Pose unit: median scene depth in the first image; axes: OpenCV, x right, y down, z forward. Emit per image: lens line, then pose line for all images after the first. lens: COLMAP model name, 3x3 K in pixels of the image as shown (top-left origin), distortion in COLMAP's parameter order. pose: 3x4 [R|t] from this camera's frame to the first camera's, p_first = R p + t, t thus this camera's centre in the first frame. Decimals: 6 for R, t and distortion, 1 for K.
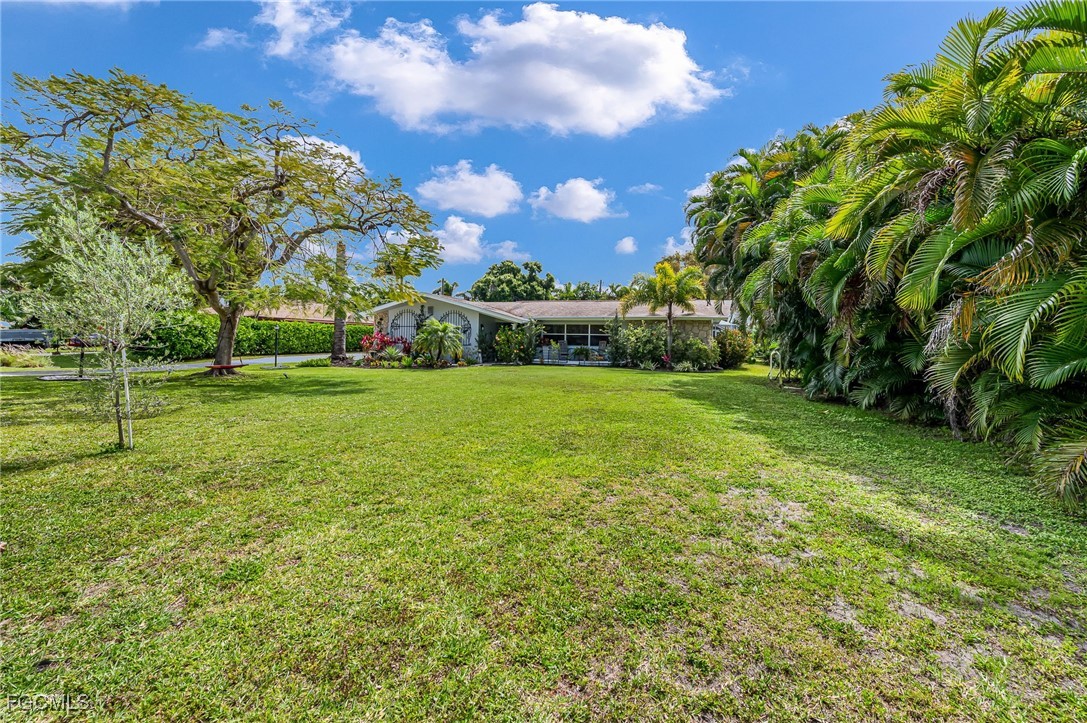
lens RADIAL K [[448.8, 0, 542.8], [0, 448.8, 367.9], [0, 0, 1]] dist [-0.001231, -0.000046]
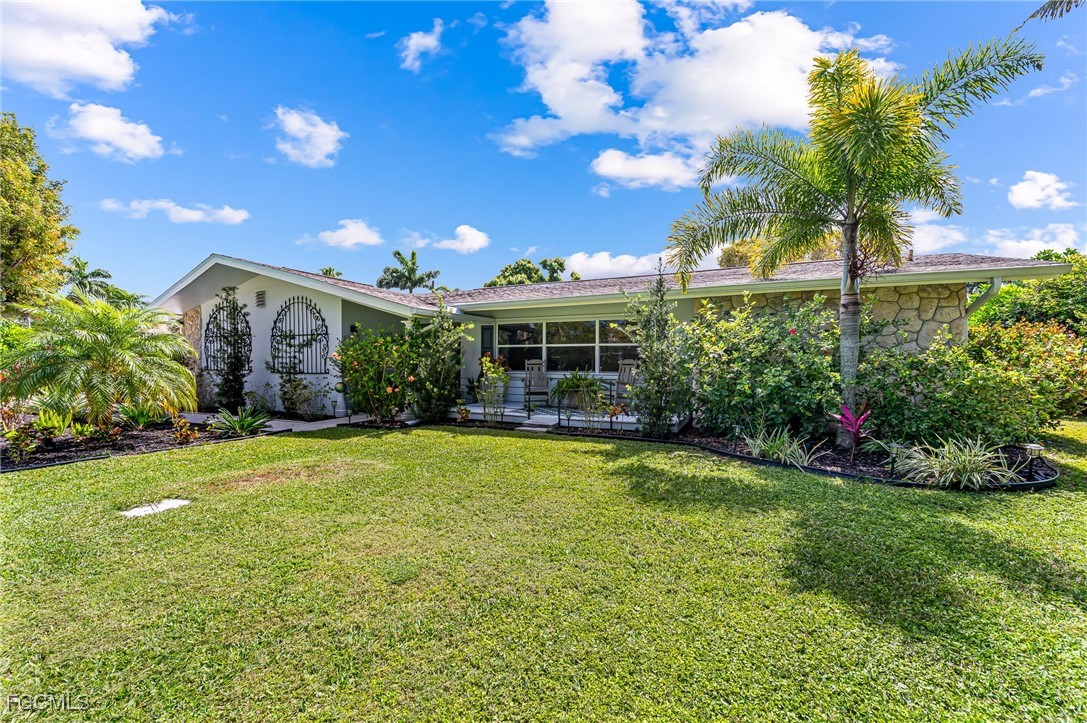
lens RADIAL K [[448.8, 0, 542.8], [0, 448.8, 367.9], [0, 0, 1]] dist [-0.001231, -0.000046]
pose [[0.993635, -0.008323, -0.112336, 0.101899], [0.002768, 0.998769, -0.049519, -0.032948], [0.112610, 0.048893, 0.992436, 0.591665]]
